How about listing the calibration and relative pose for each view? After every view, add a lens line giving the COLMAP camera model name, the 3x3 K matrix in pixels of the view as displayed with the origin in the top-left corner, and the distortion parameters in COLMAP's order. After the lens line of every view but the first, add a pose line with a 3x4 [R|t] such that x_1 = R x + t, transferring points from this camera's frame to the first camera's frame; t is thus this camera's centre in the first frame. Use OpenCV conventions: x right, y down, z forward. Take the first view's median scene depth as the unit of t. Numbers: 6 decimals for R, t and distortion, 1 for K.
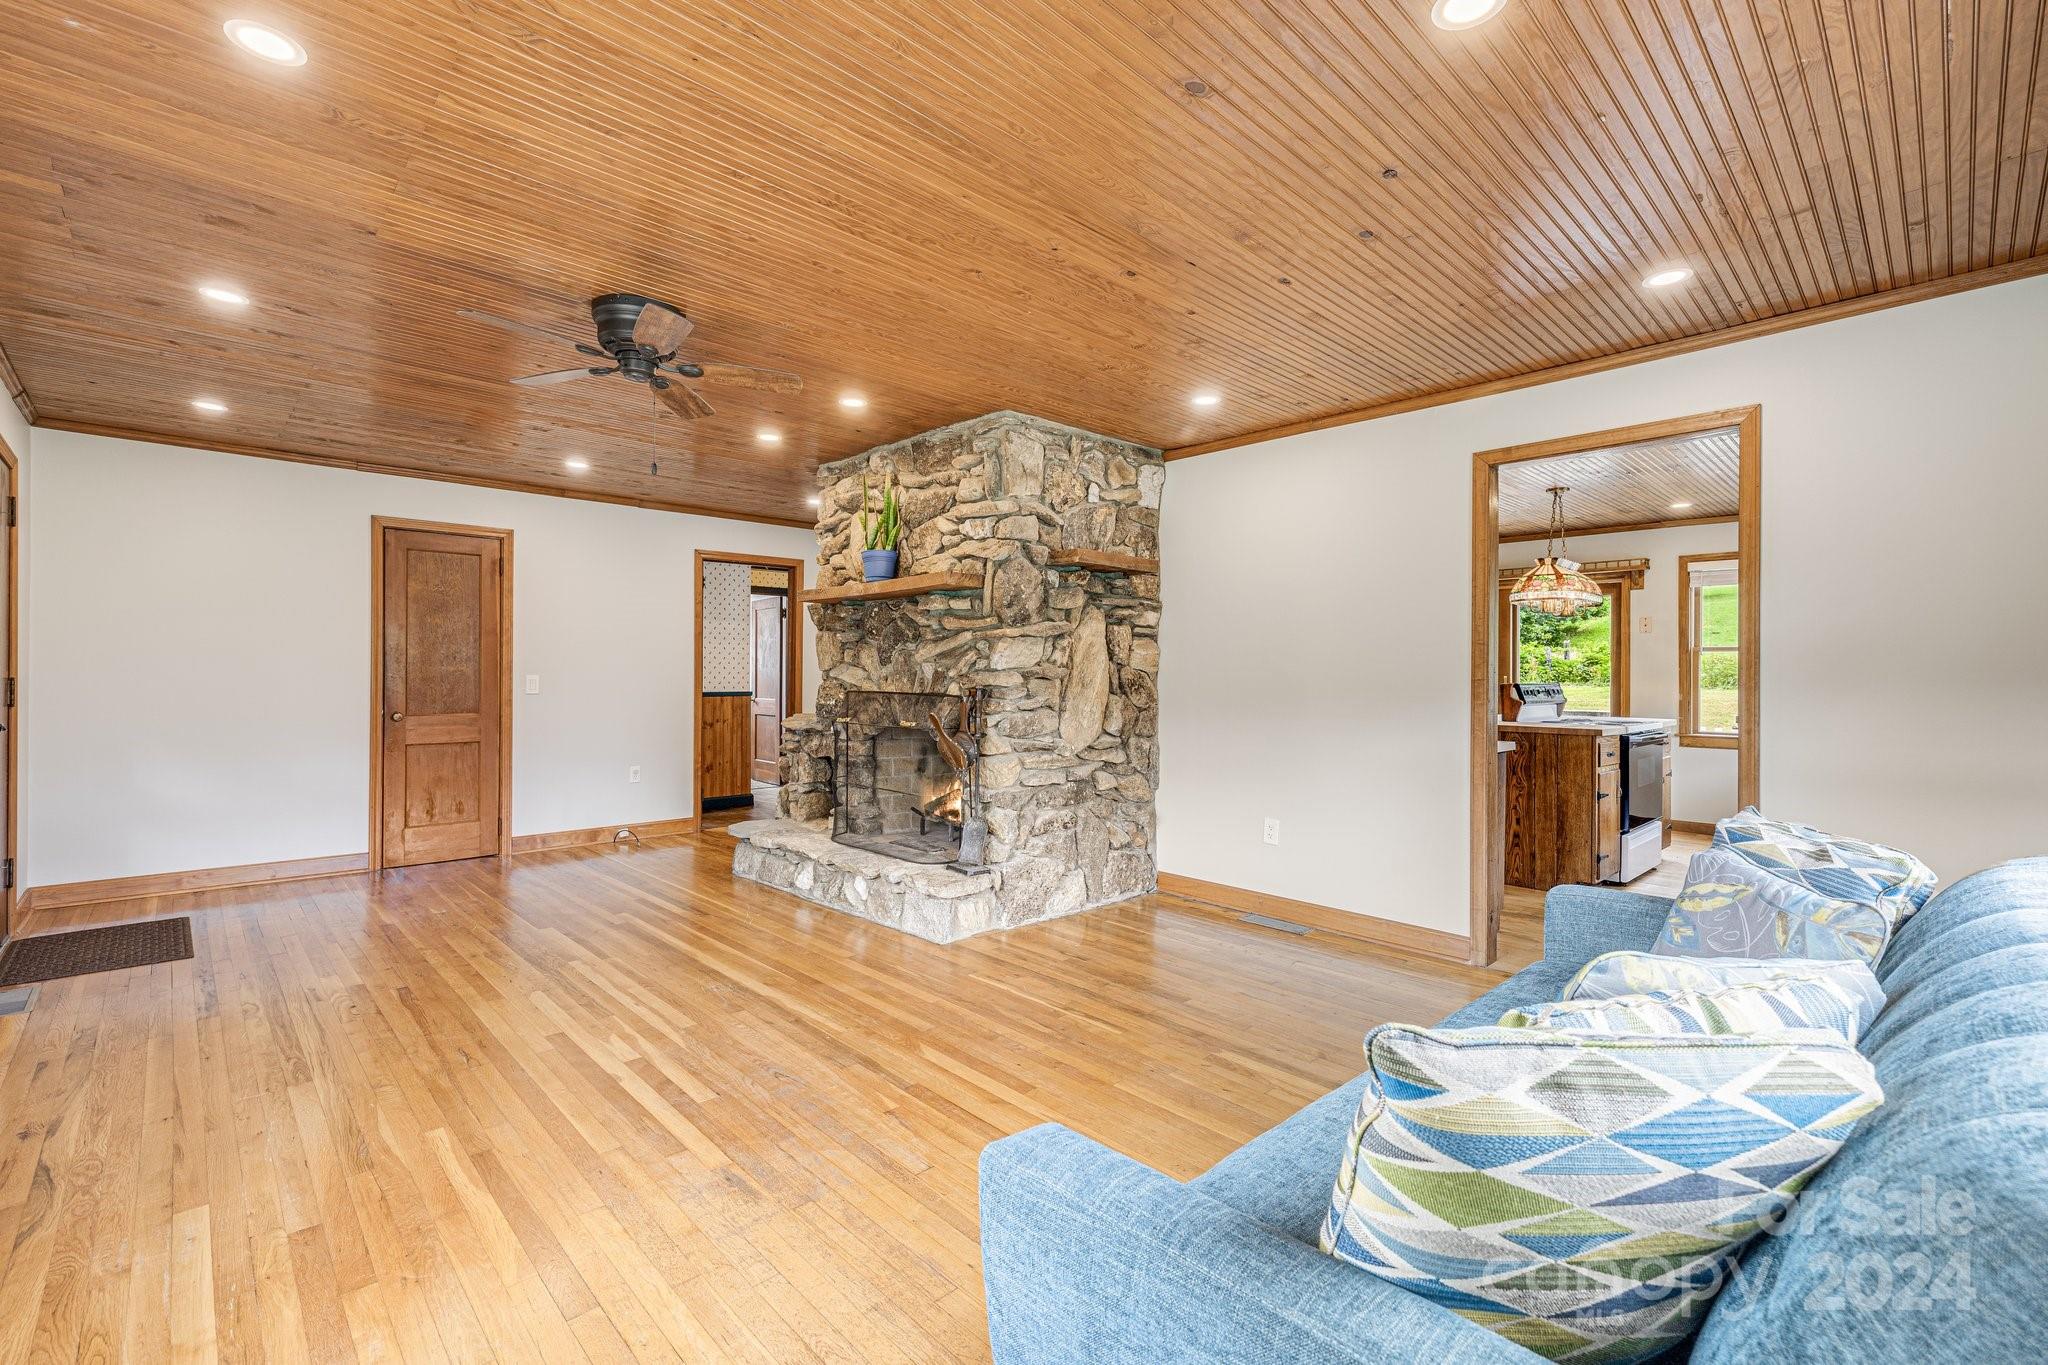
lens RADIAL K [[889.8, 0, 1007.1], [0, 889.8, 674.1], [0, 0, 1]] dist [0.004548, -0.000684]
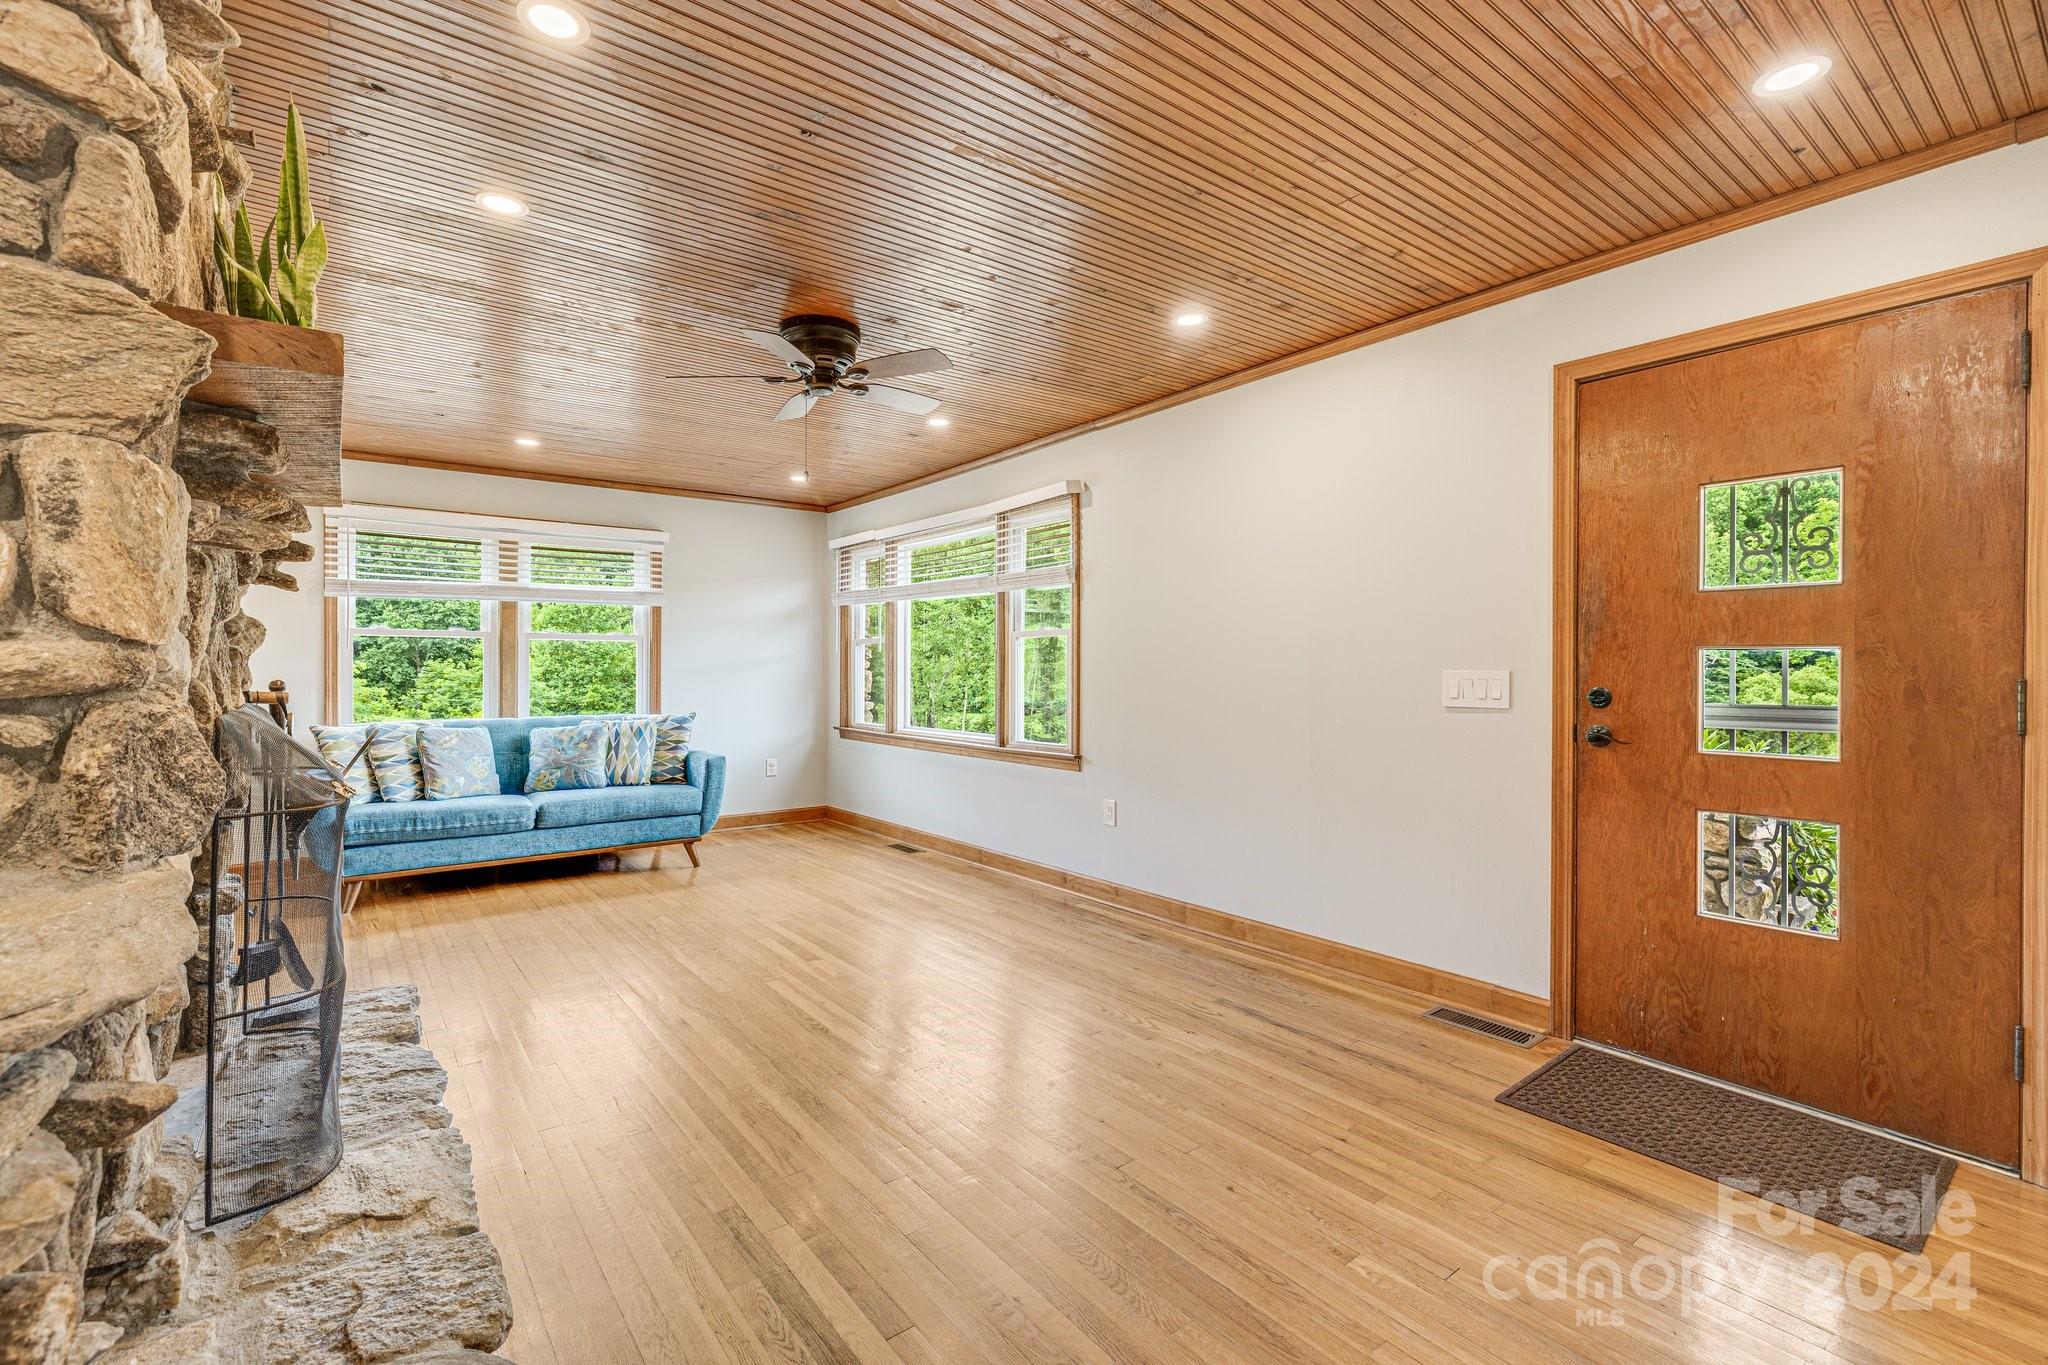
lens RADIAL K [[889.8, 0, 1022.2], [0, 889.8, 677.5], [0, 0, 1]] dist [0.004548, -0.000684]
pose [[-0.995655, -0.007519, 0.092810, -0.538362], [-0.006836, 0.999947, 0.007671, 0.001627], [-0.092863, 0.007003, -0.995654, 1.455846]]
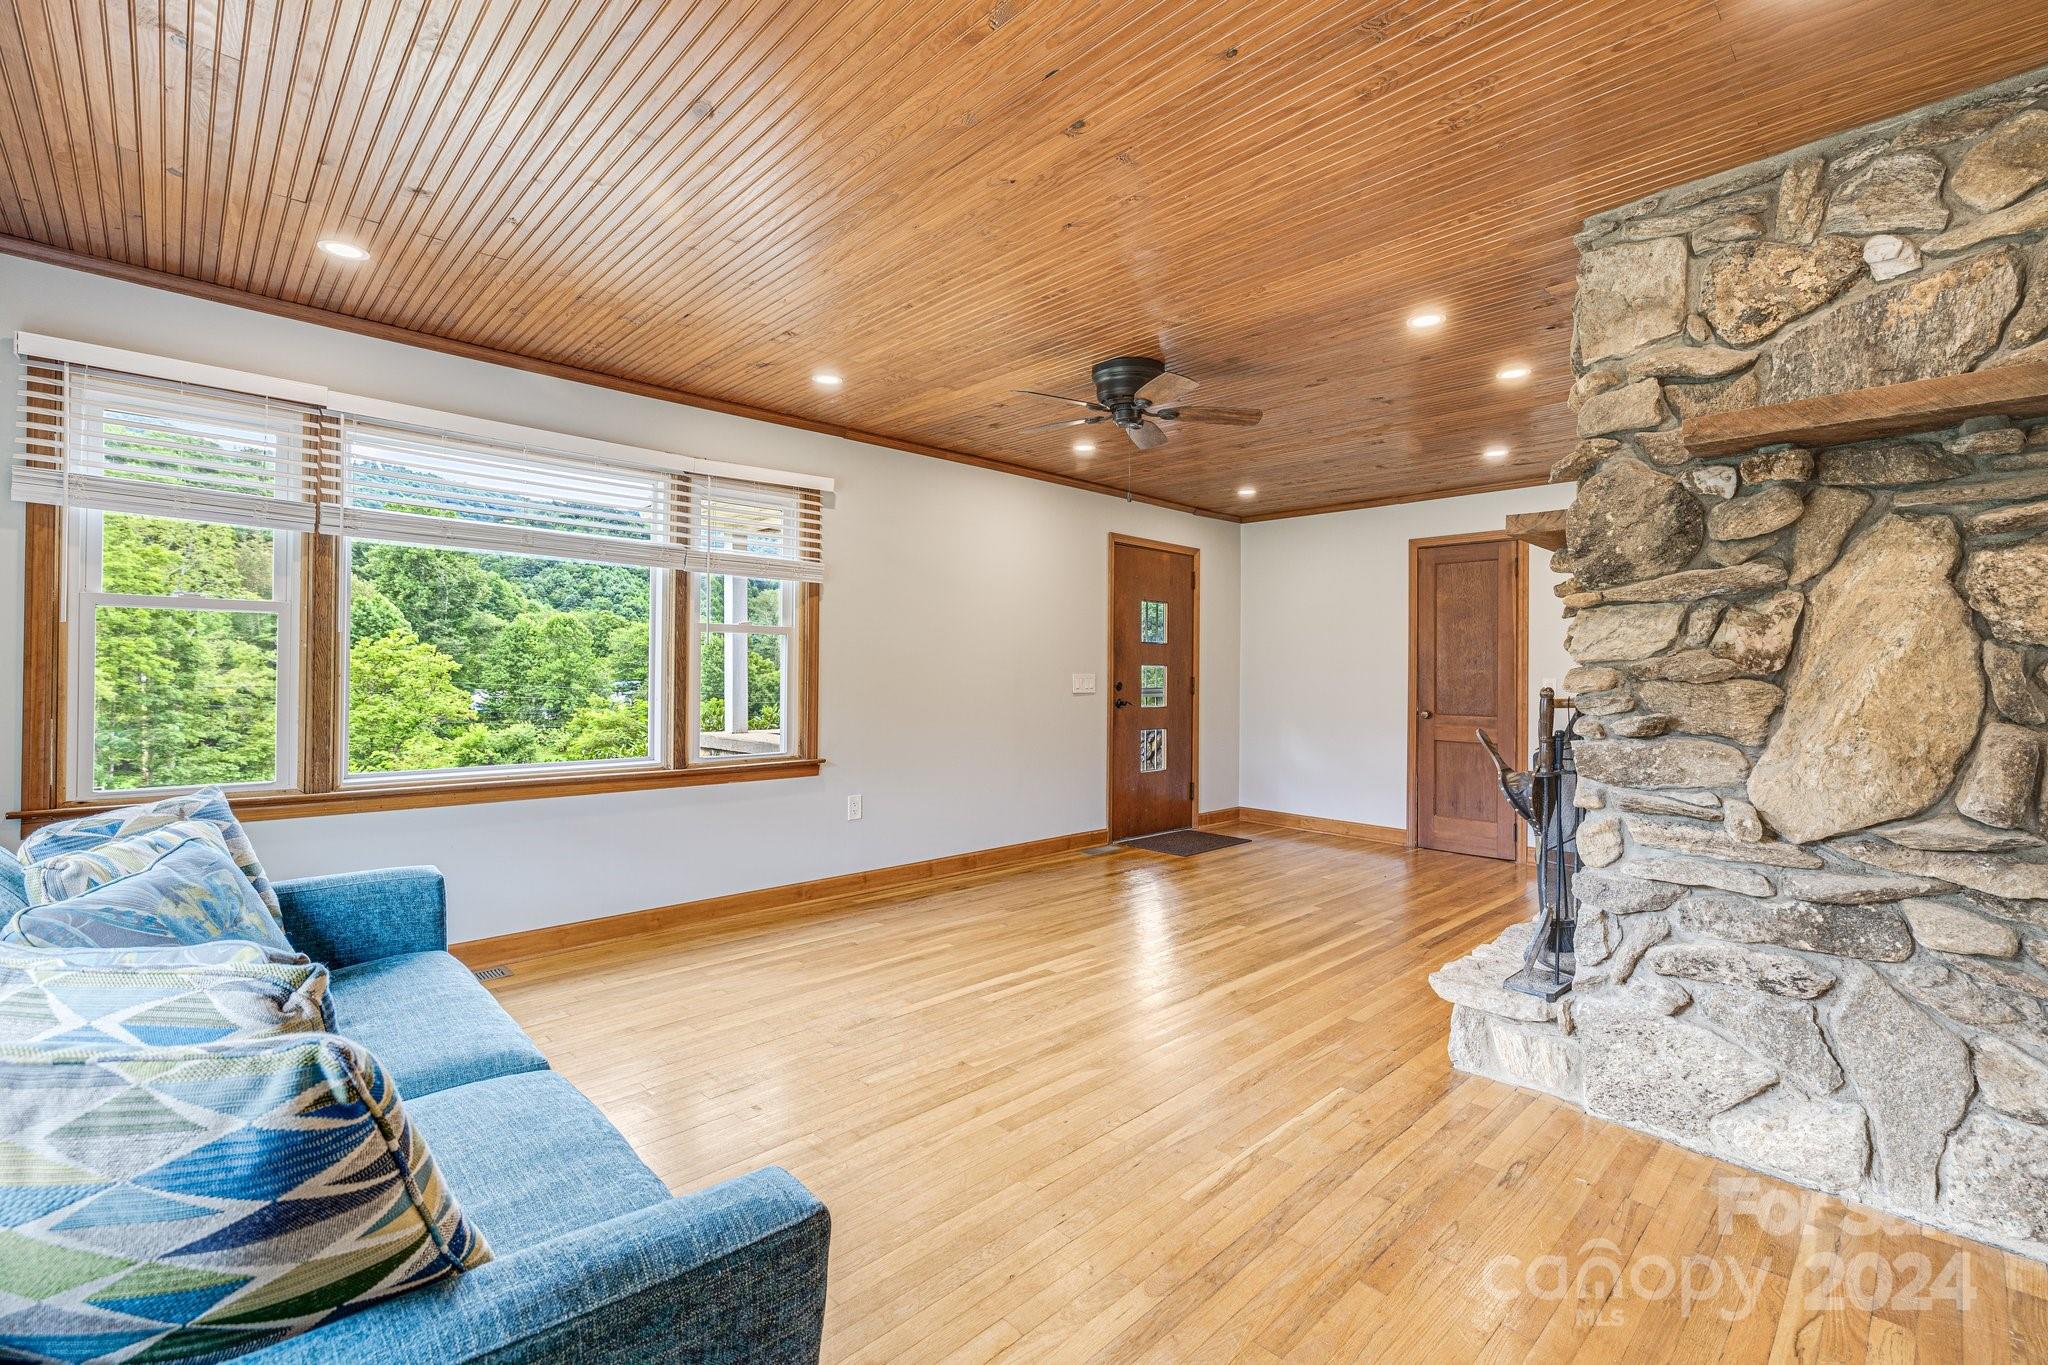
lens RADIAL K [[889.8, 0, 1022.2], [0, 889.8, 676.8], [0, 0, 1]] dist [0.004548, -0.000684]
pose [[0.012791, -0.001178, -0.999918, 0.555813], [-0.005518, 0.999984, -0.001249, 0.005808], [0.999903, 0.005534, 0.012784, 0.599990]]
